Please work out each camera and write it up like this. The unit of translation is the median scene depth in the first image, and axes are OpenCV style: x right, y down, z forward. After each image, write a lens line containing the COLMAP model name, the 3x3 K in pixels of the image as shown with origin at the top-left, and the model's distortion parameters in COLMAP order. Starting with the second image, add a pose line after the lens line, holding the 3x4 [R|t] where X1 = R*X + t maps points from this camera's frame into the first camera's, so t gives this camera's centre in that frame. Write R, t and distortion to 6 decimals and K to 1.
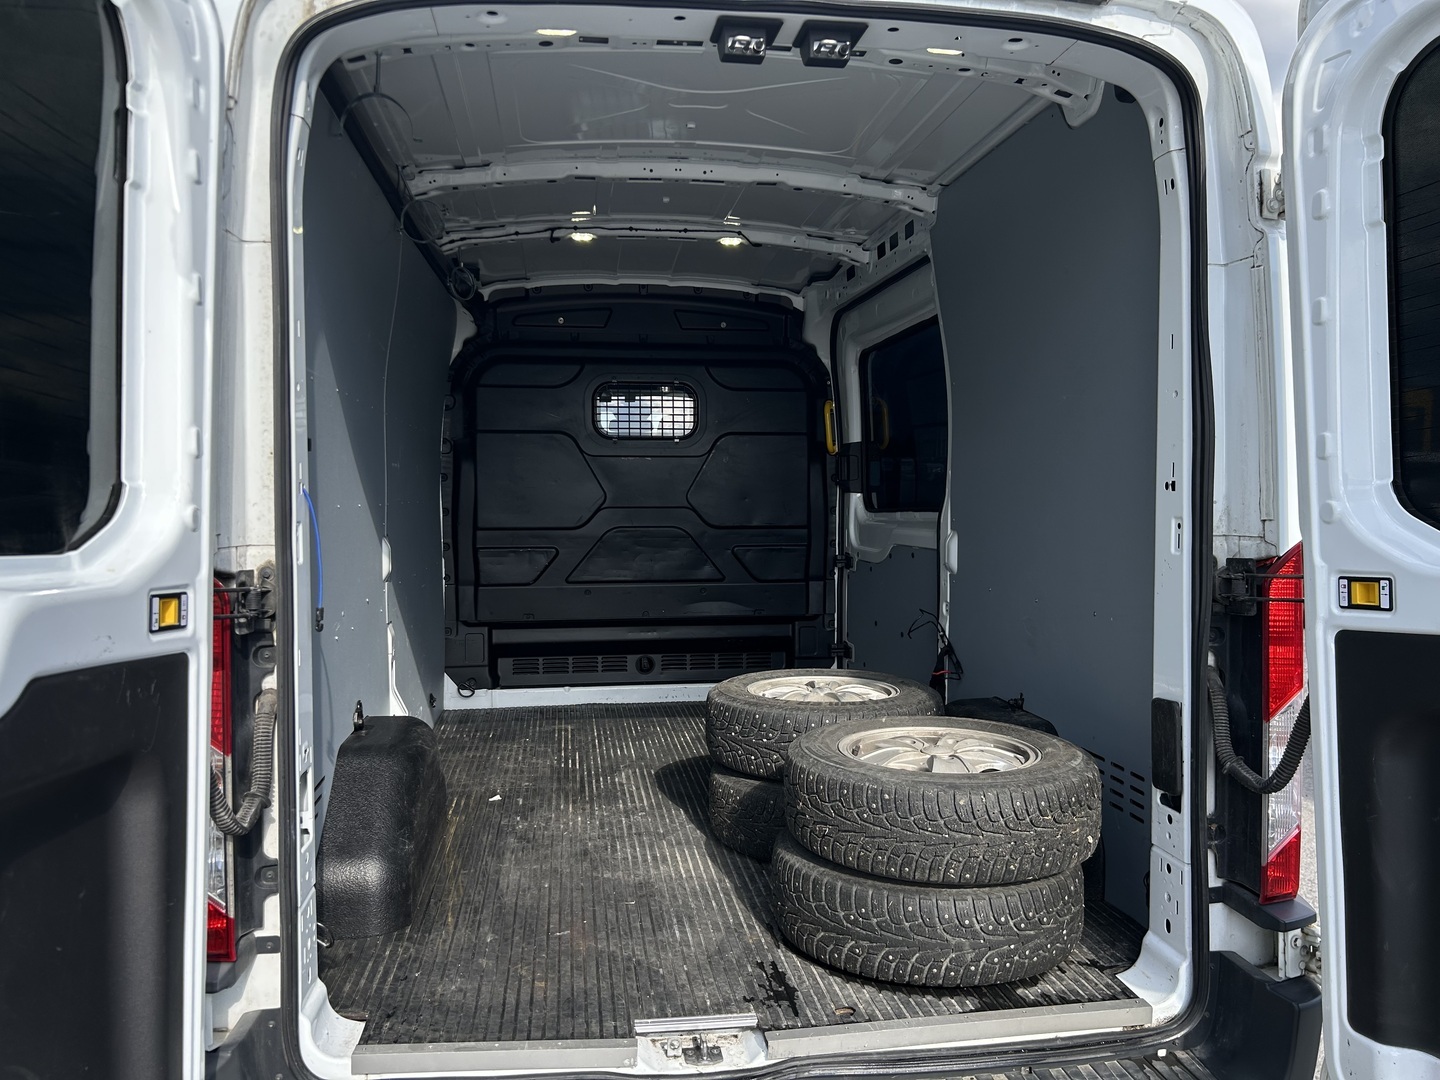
lens RADIAL K [[1070.6, 0, 706.7], [0, 1070.6, 538.5], [0, 0, 1]] dist [0.048332, -0.058936]
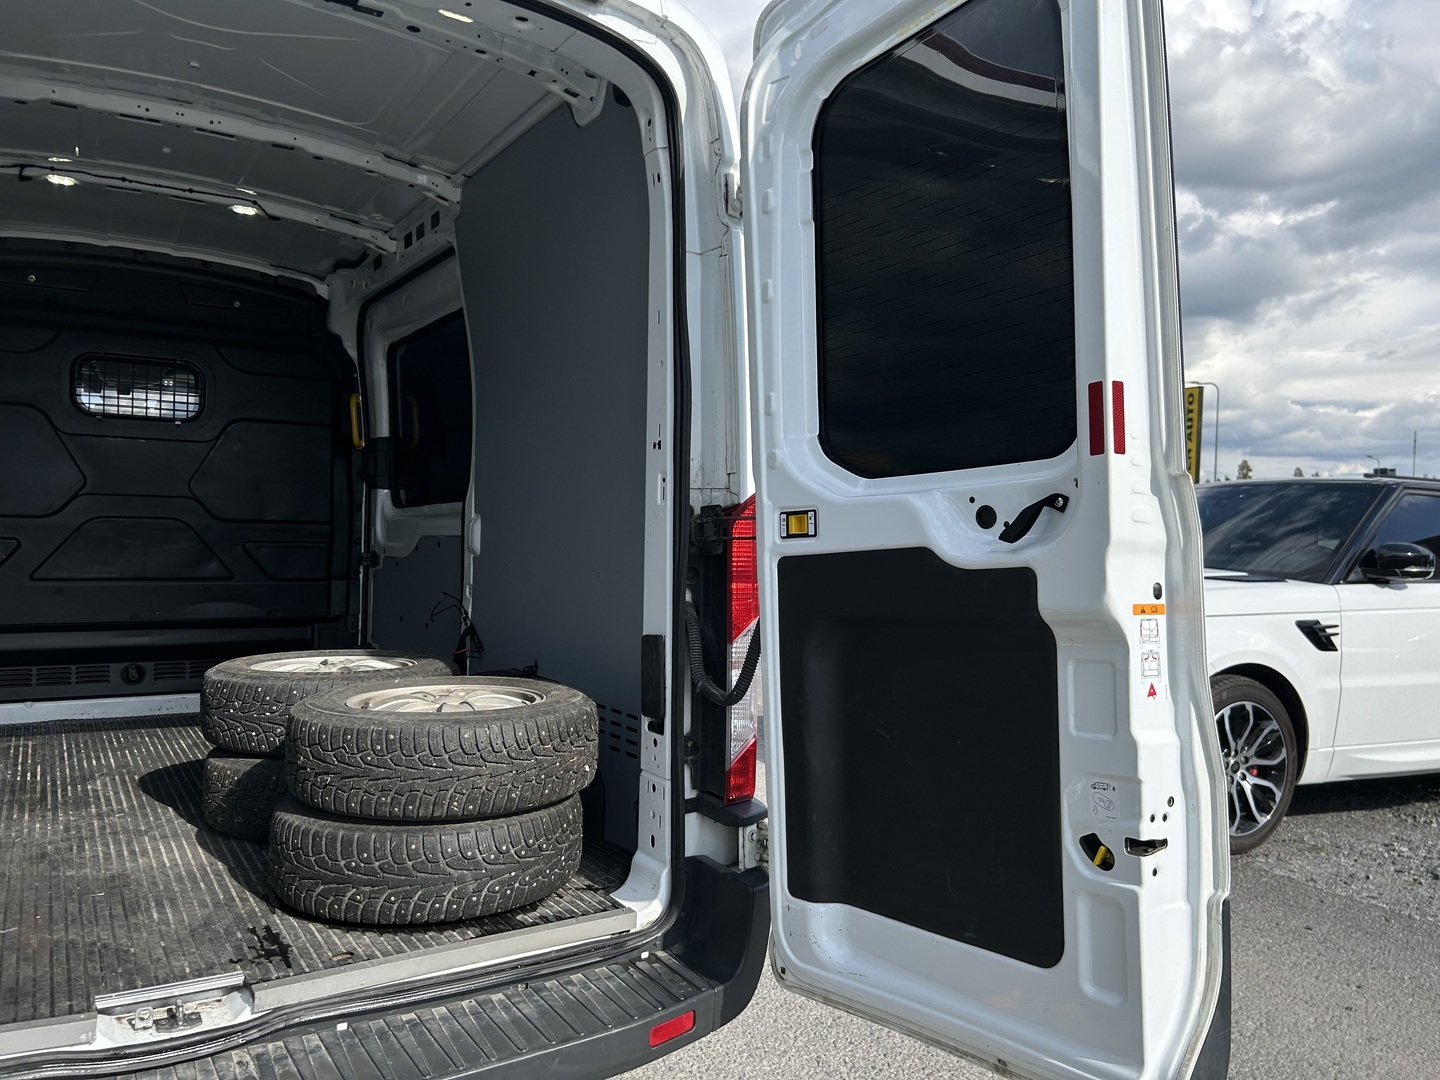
lens RADIAL K [[1070.6, 0, 706.7], [0, 1070.6, 538.5], [0, 0, 1]] dist [0.048332, -0.058936]
pose [[0.912756, 0.016914, 0.408155, 0.021944], [-0.003319, 0.999417, -0.033994, 0.084948], [-0.408492, 0.029674, 0.912280, -0.038281]]
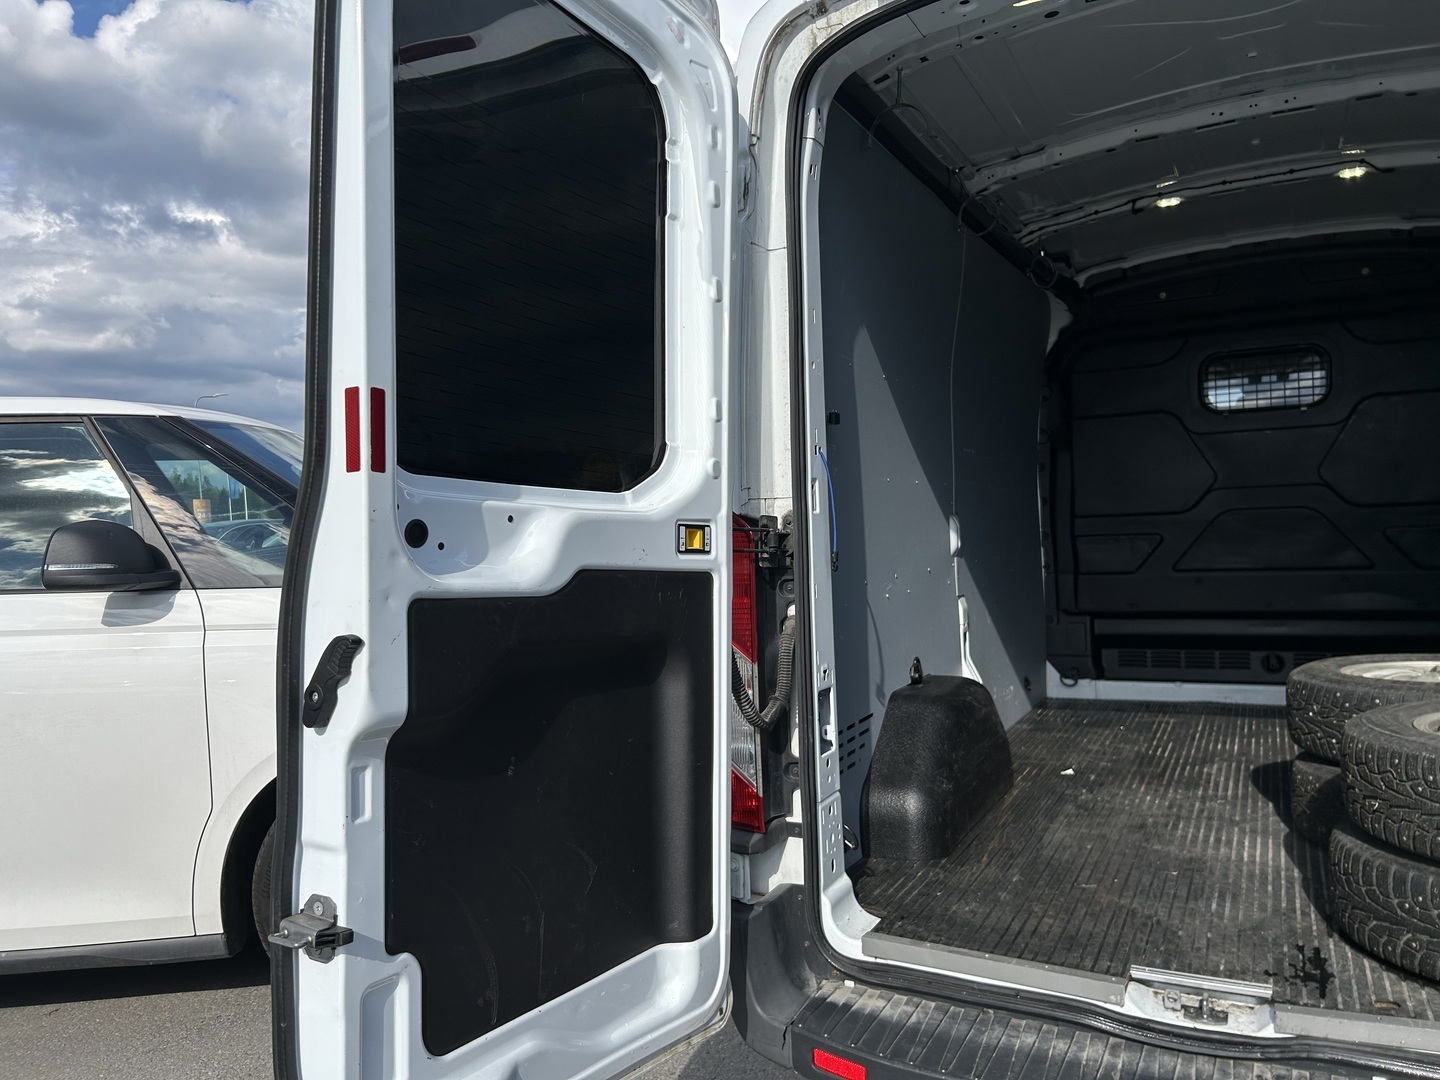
lens RADIAL K [[1076.9, 0, 721.9], [0, 1076.9, 533.0], [0, 0, 1]] dist [0.070058, -0.083649]
pose [[0.830691, -0.027904, -0.556034, 0.170037], [0.015659, 0.999519, -0.026765, 0.065316], [0.556513, 0.013527, 0.830729, -0.039941]]
